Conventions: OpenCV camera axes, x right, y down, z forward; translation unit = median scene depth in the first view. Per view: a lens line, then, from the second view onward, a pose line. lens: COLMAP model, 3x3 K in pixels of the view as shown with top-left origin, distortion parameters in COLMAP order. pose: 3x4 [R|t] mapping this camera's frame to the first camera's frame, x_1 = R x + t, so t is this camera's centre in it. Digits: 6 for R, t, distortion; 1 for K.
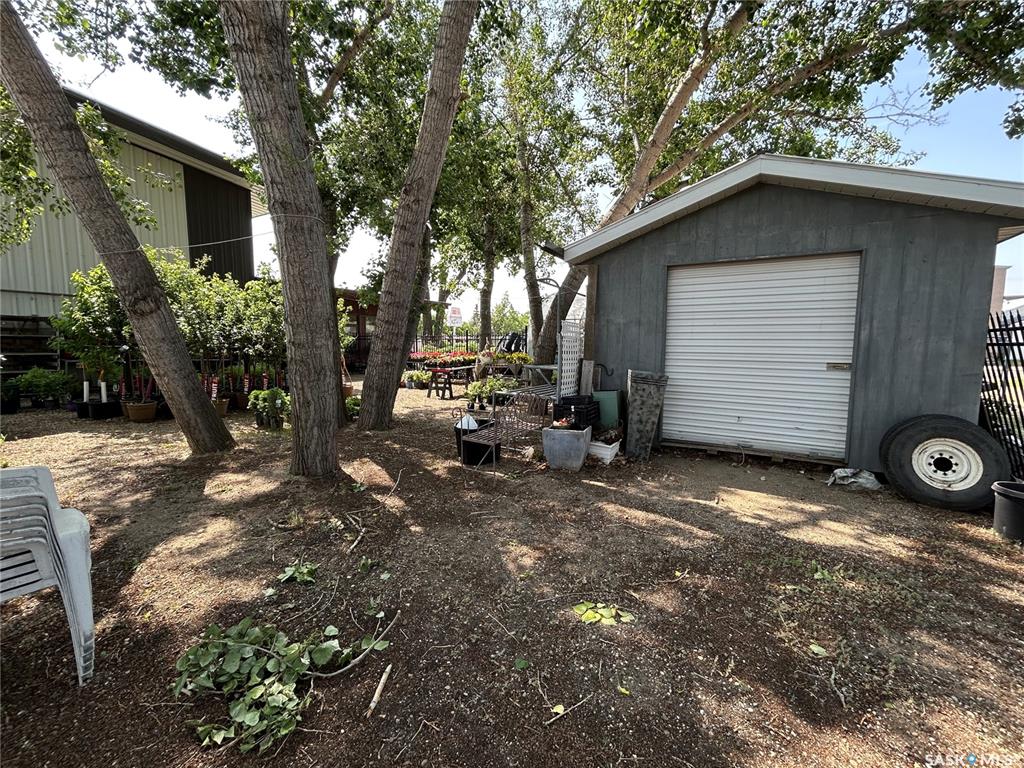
lens RADIAL K [[414.3, 0, 514.1], [0, 414.3, 383.3], [0, 0, 1]] dist [0.000467, -0.000156]
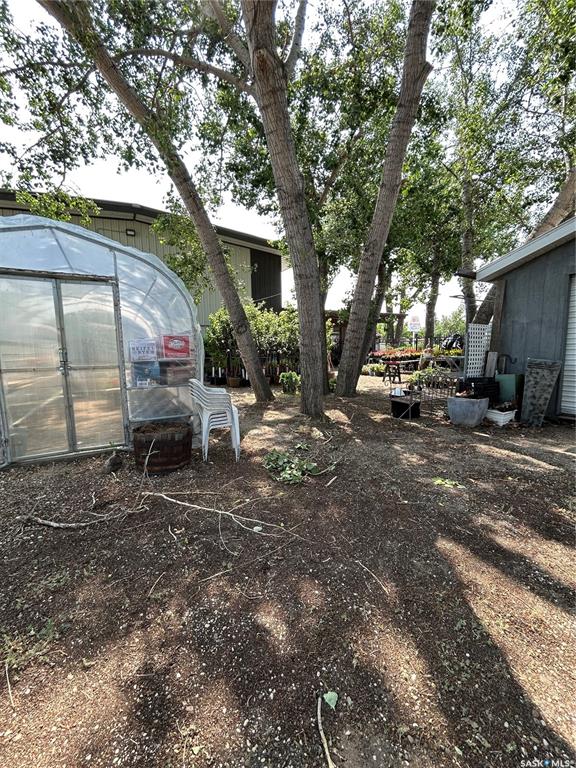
lens RADIAL K [[310.7, 0, 285.9], [0, 310.7, 387.8], [0, 0, 1]] dist [0.000467, -0.000156]
pose [[0.859407, 0.041953, -0.509569, 0.099091], [-0.023074, 0.998795, 0.043316, 0.029053], [0.510772, -0.025469, 0.859339, -0.195180]]
